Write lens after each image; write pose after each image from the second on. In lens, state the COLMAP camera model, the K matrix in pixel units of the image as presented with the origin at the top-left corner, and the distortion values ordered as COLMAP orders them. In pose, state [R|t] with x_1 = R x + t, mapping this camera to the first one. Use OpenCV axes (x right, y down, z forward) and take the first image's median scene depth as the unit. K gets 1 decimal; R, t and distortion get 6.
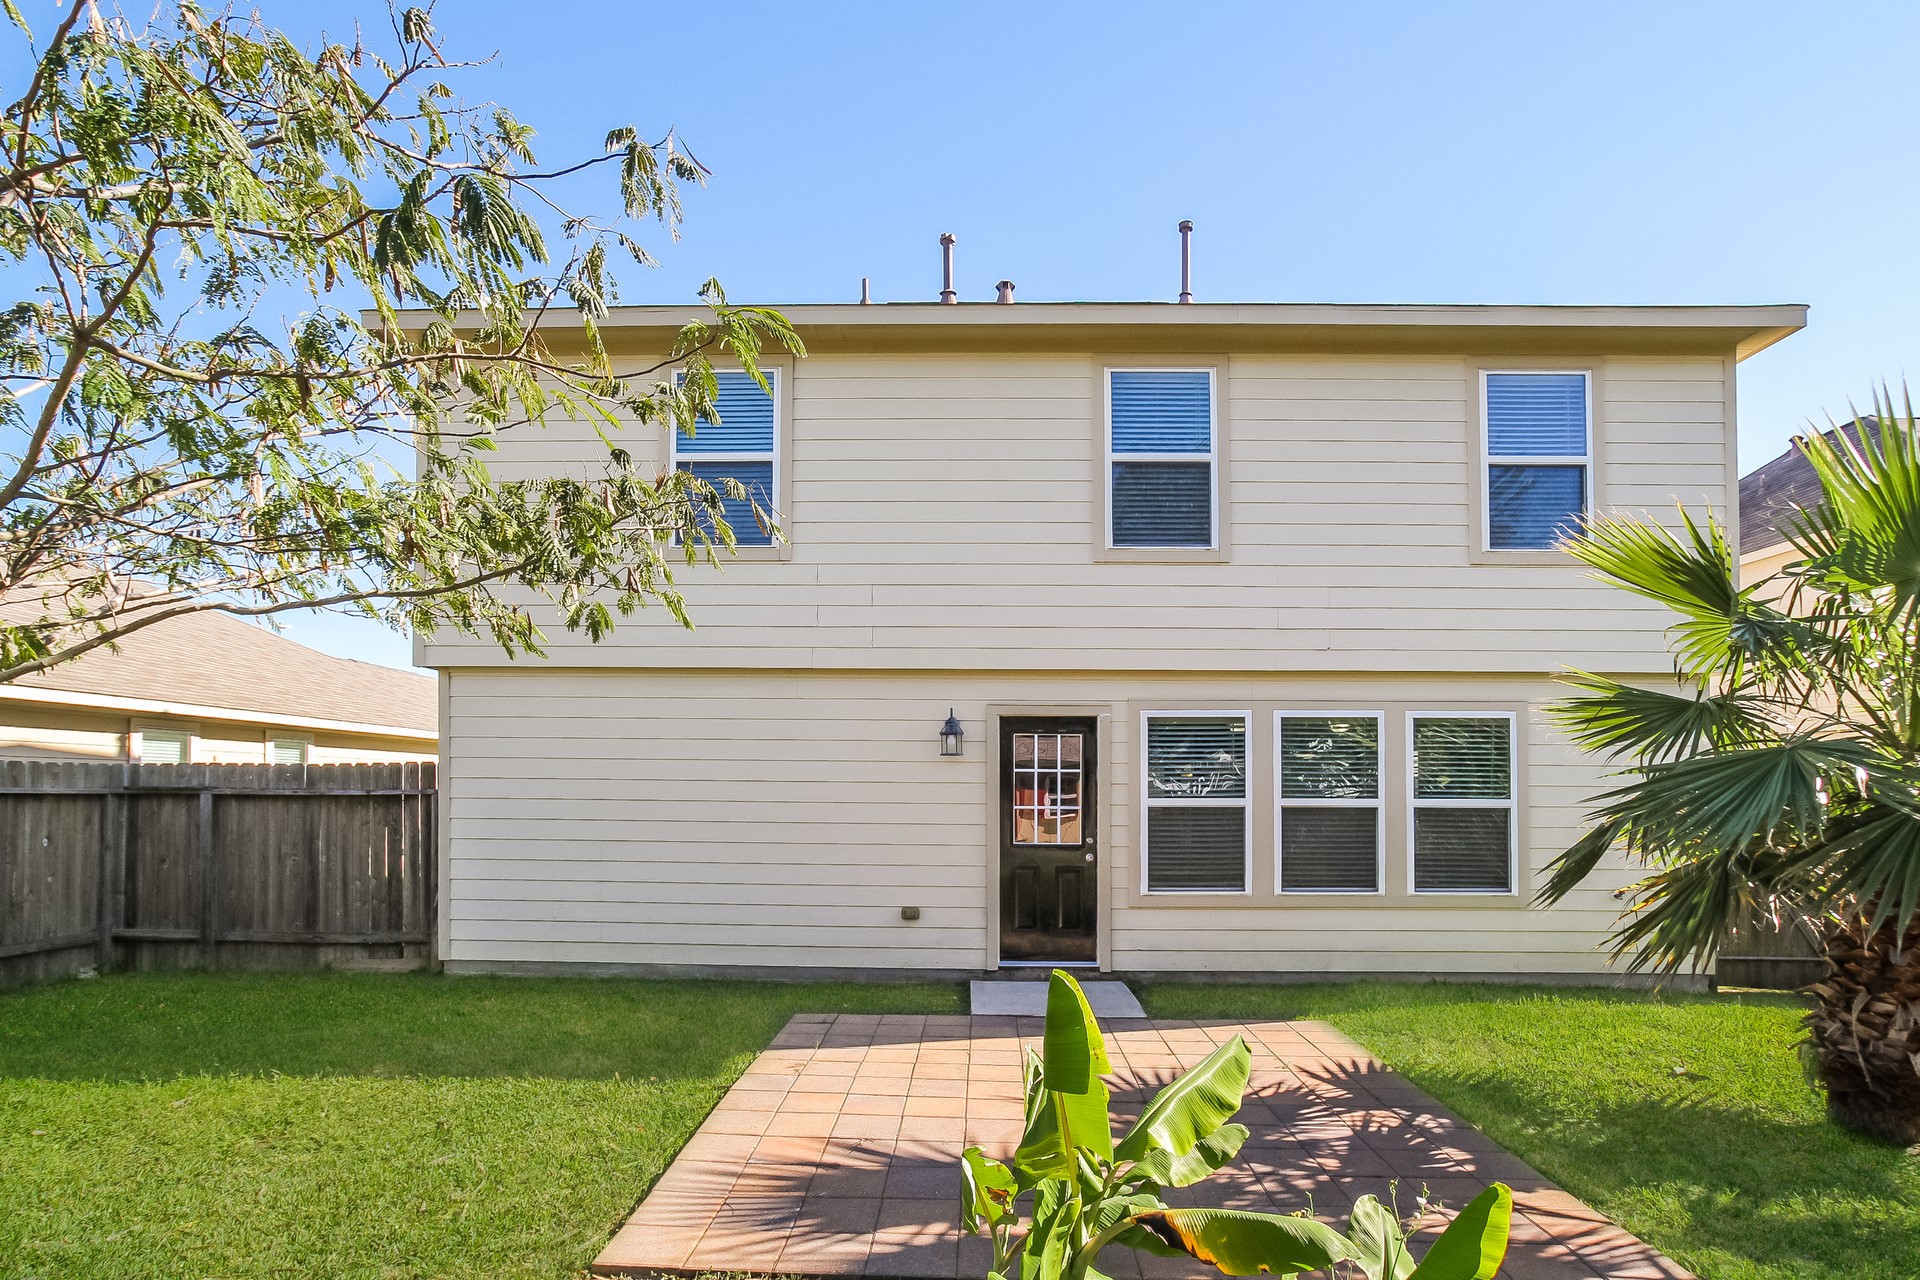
lens RADIAL K [[1055.3, 0, 956.9], [0, 1055.3, 638.7], [0, 0, 1]] dist [-0.029066, 0.009801]
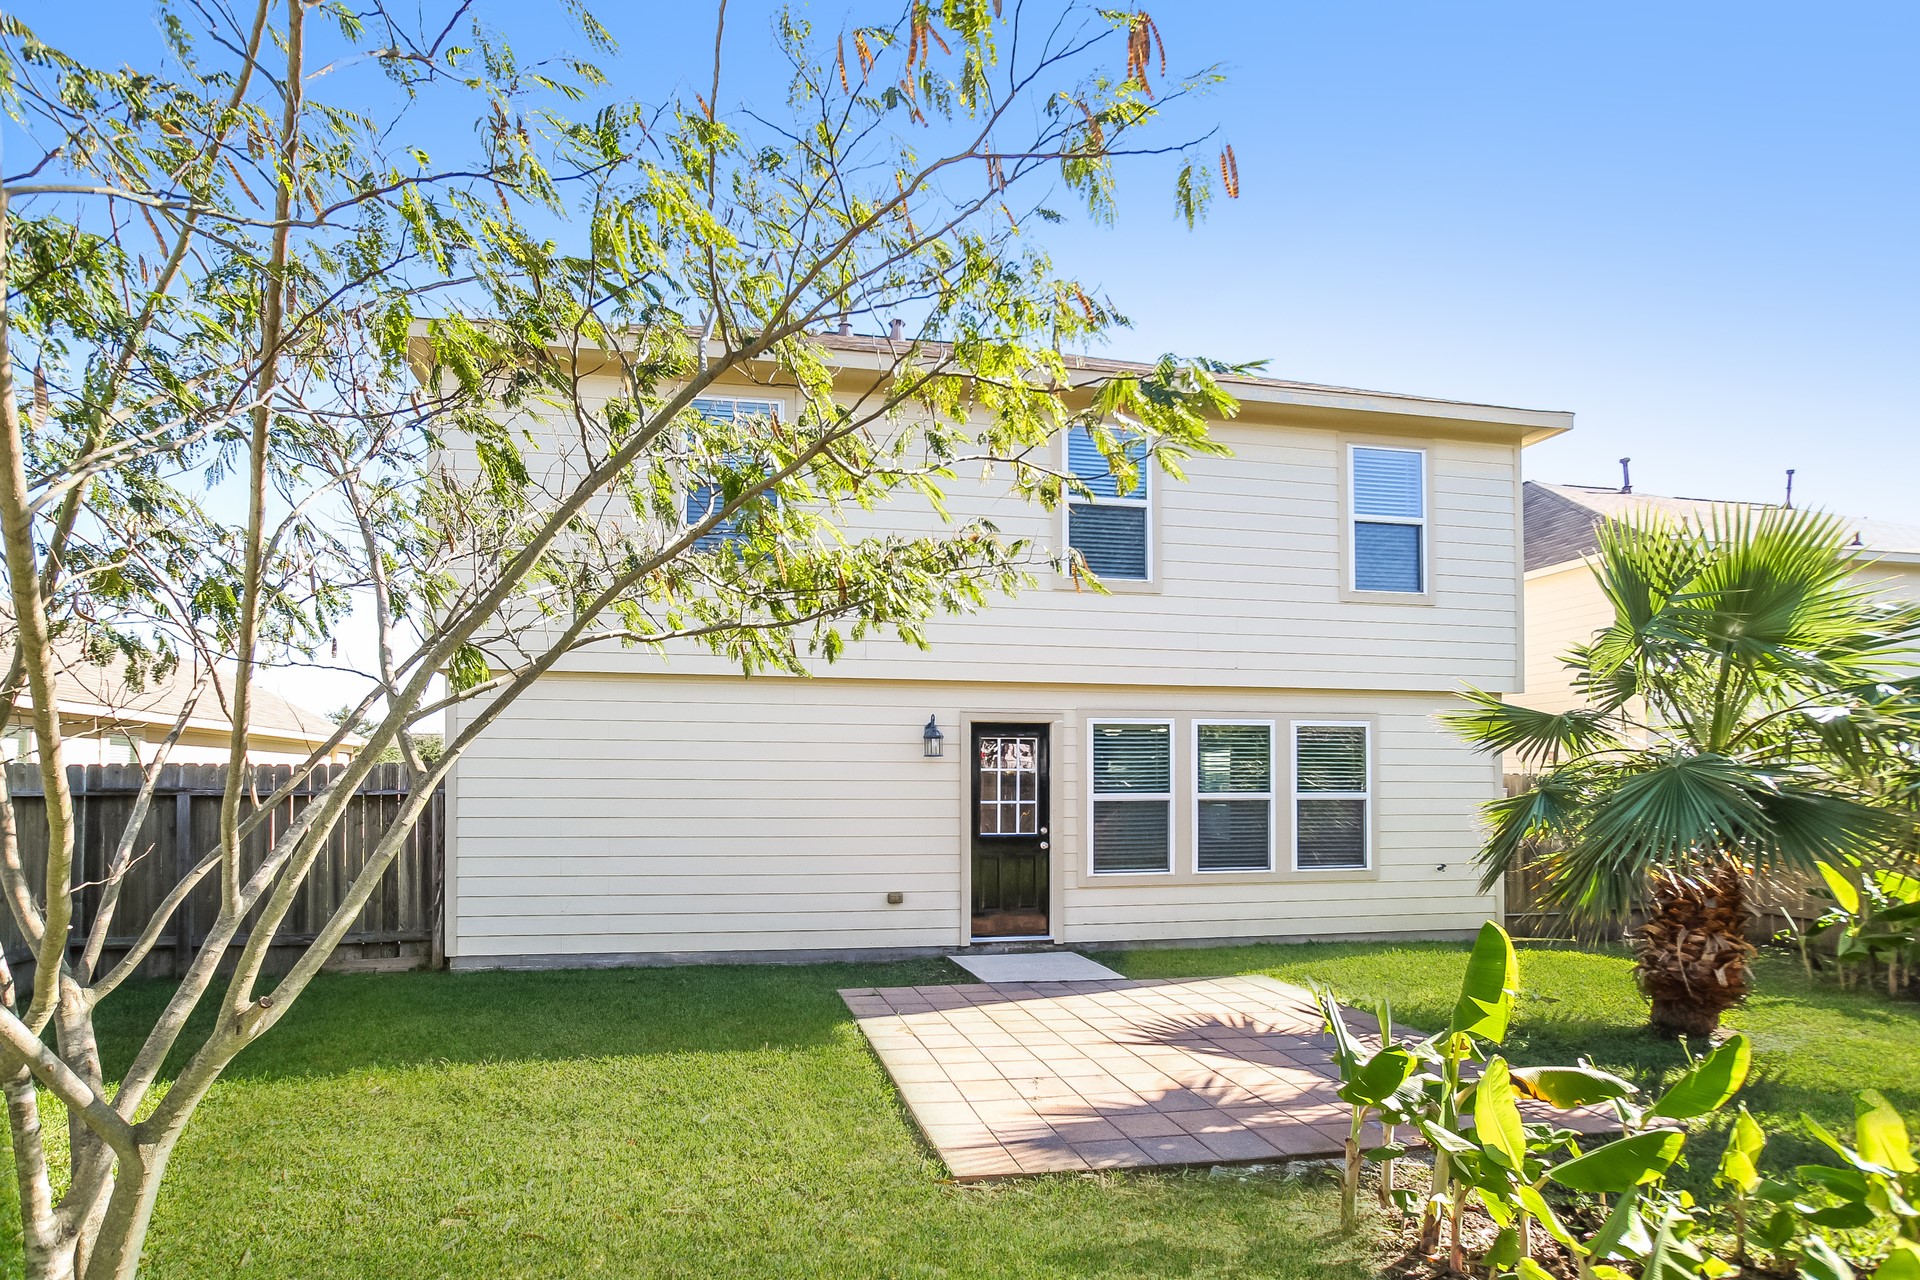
lens RADIAL K [[1003.4, 0, 961.0], [0, 1003.4, 641.3], [0, 0, 1]] dist [-0.034312, 0.010833]
pose [[0.975669, 0.026266, 0.217668, -0.213972], [-0.026273, 0.999651, -0.002861, -0.010104], [-0.217668, -0.002928, 0.976019, -0.050086]]
